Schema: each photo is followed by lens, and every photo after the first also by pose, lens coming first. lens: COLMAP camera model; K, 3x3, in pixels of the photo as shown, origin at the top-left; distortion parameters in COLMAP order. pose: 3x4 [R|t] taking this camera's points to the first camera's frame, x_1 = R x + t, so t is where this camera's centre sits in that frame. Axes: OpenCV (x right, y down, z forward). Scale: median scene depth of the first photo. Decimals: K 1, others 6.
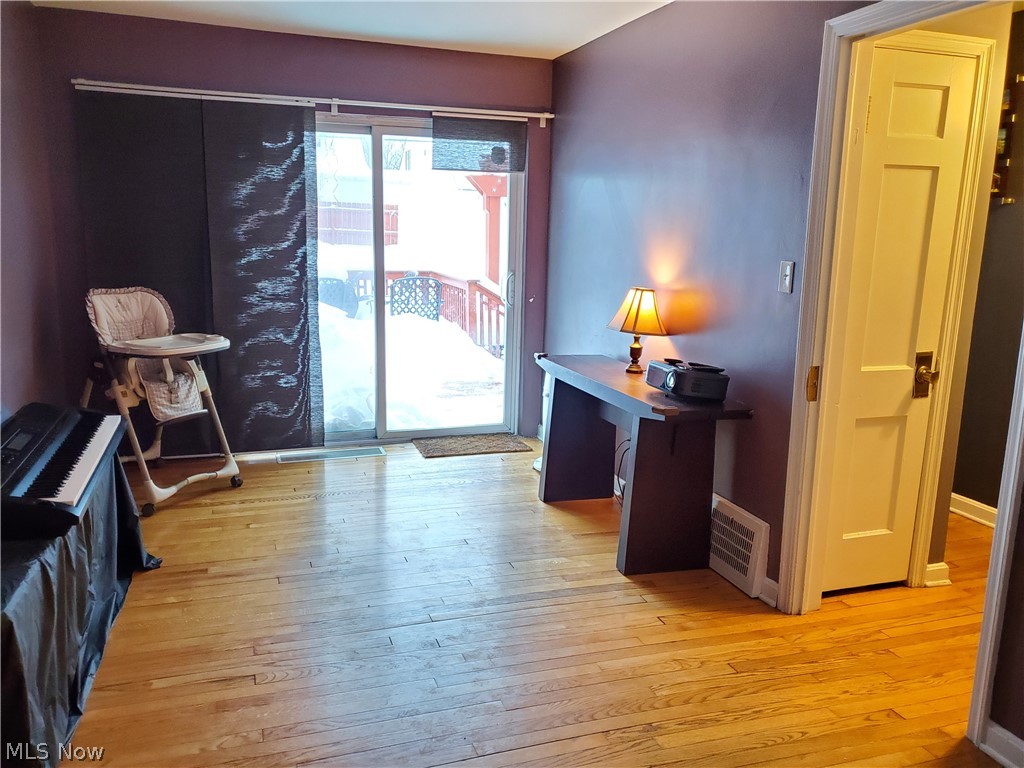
lens RADIAL K [[796.4, 0, 507.5], [0, 796.4, 383.6], [0, 0, 1]] dist [0.066170, -0.072642]
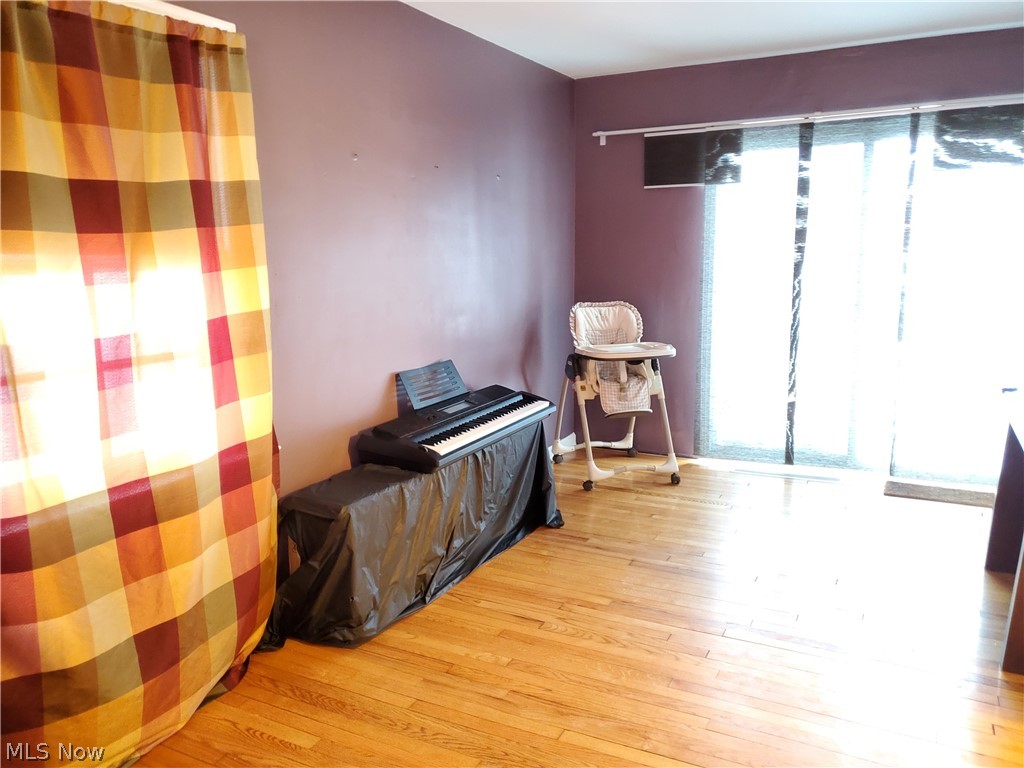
lens RADIAL K [[796.4, 0, 505.9], [0, 796.4, 385.6], [0, 0, 1]] dist [0.066170, -0.072642]
pose [[0.686564, 0.087399, -0.721797, 0.312549], [-0.104730, 0.994284, 0.020775, -0.003312], [0.719487, 0.061330, 0.691793, 0.076549]]
